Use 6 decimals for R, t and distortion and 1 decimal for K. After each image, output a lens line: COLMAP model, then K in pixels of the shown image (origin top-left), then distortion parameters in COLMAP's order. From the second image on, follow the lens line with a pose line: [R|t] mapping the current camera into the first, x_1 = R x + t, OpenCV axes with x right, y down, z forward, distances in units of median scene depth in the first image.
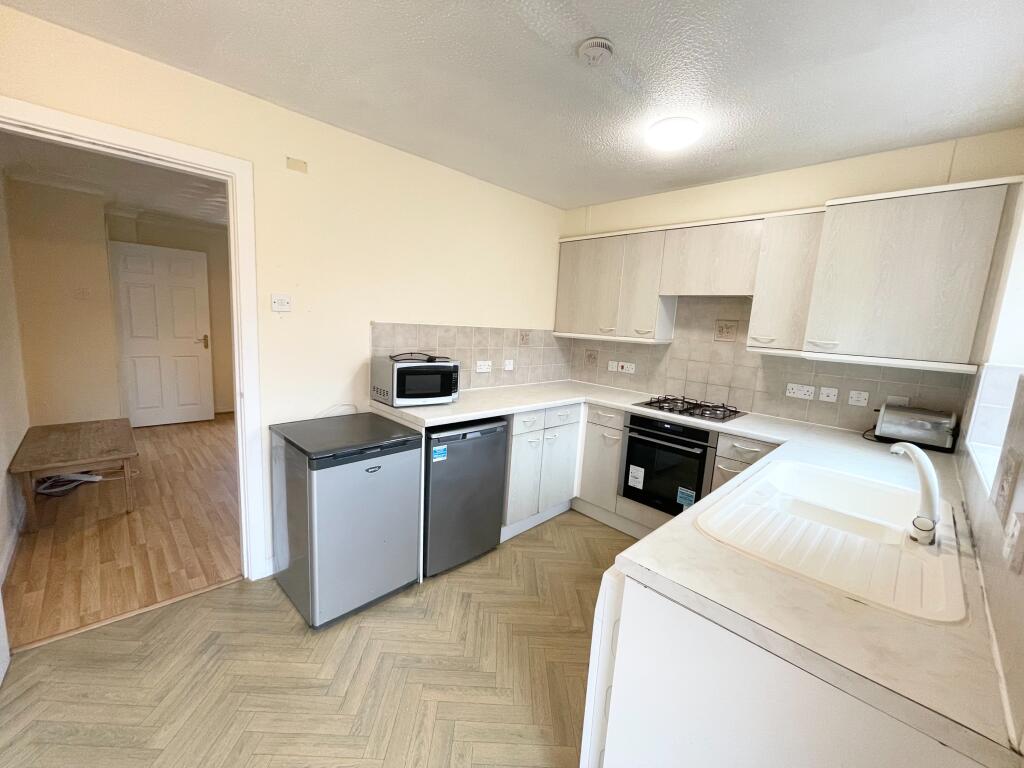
lens RADIAL K [[413.3, 0, 513.5], [0, 413.3, 385.1], [0, 0, 1]] dist [-0.002452, 0.002278]
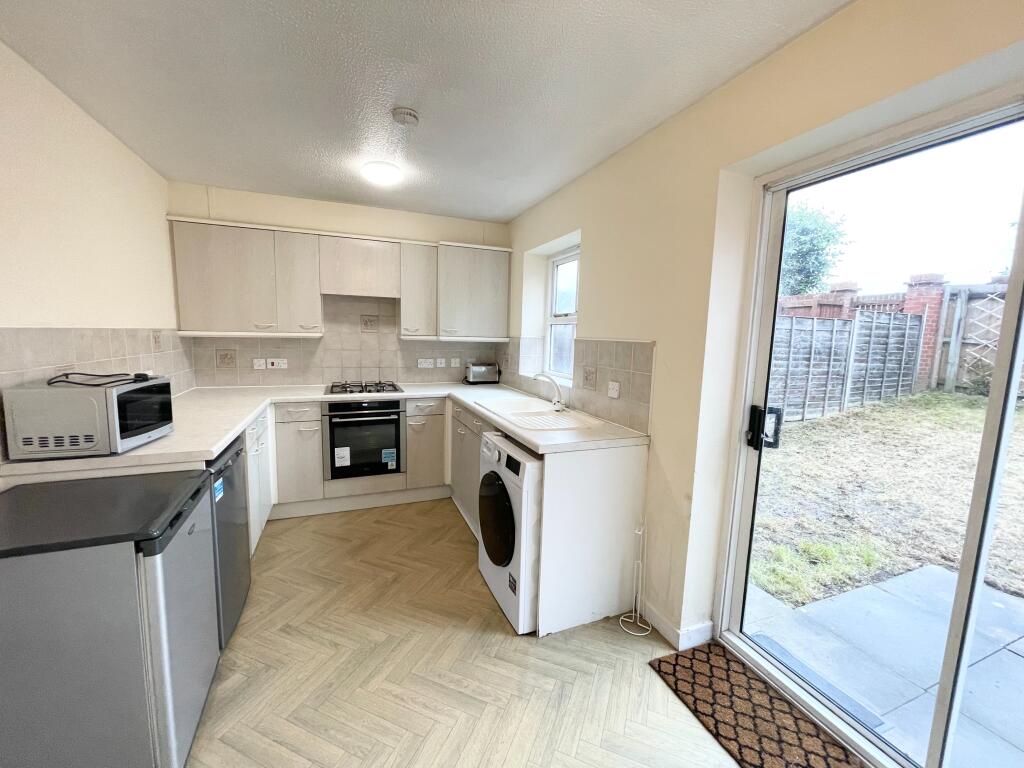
lens RADIAL K [[413.3, 0, 509.6], [0, 413.3, 381.6], [0, 0, 1]] dist [-0.002452, 0.002278]
pose [[0.390343, -0.156102, 0.907339, -0.549721], [0.139139, 0.984204, 0.109467, -0.040781], [-0.910095, 0.083516, 0.405897, 0.124378]]
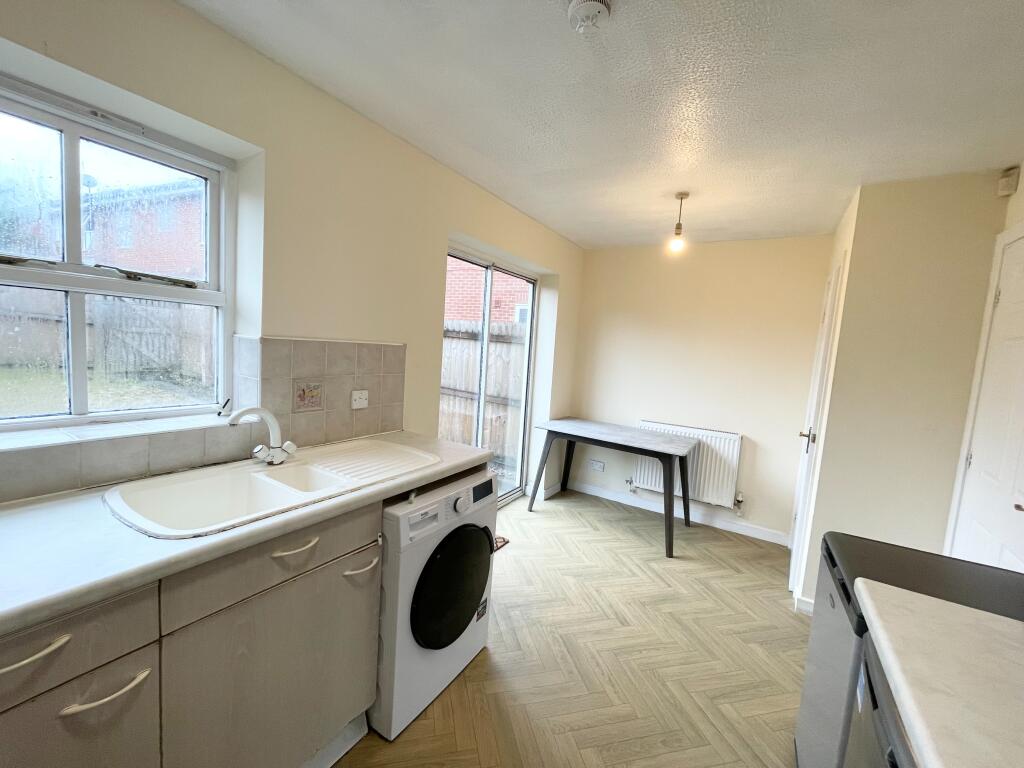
lens RADIAL K [[413.3, 0, 514.4], [0, 413.3, 382.9], [0, 0, 1]] dist [-0.002452, 0.002278]
pose [[-0.963193, -0.105035, -0.247440, 0.253625], [-0.162800, 0.960419, 0.226034, -0.143871], [0.213905, 0.257998, -0.942169, 1.053086]]
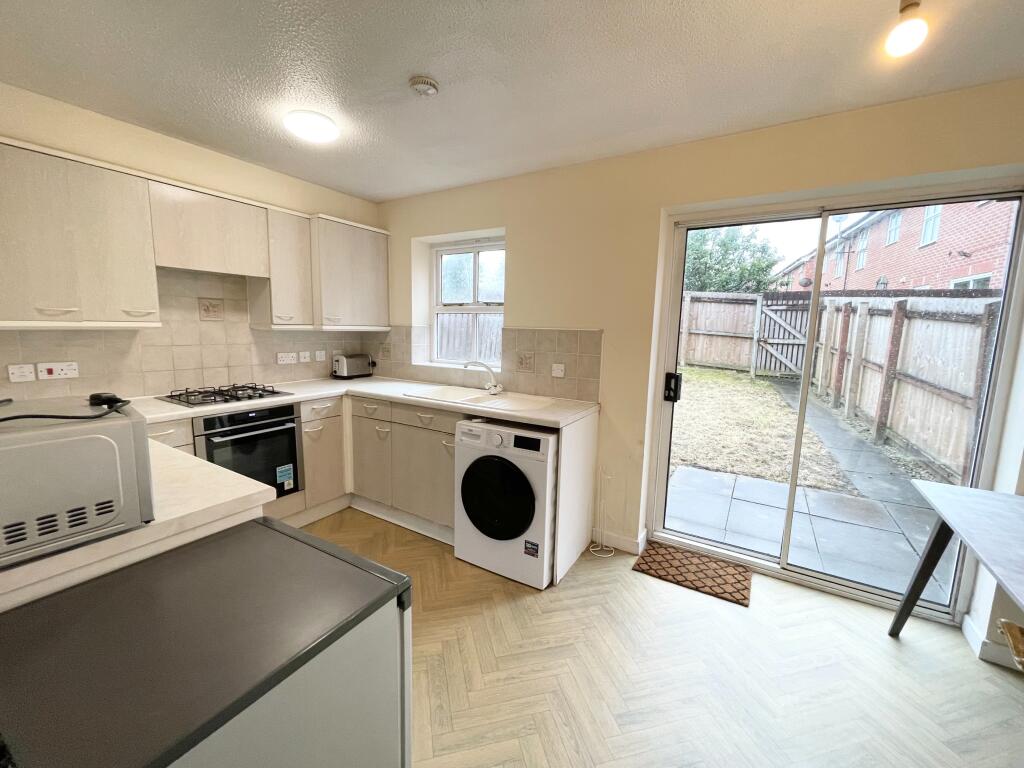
lens RADIAL K [[413.3, 0, 509.1], [0, 413.3, 382.1], [0, 0, 1]] dist [-0.002452, 0.002278]
pose [[-0.235799, -0.193713, 0.952299, -0.646798], [0.112015, 0.967982, 0.224639, -0.118462], [-0.965324, 0.159642, -0.206551, 0.626388]]
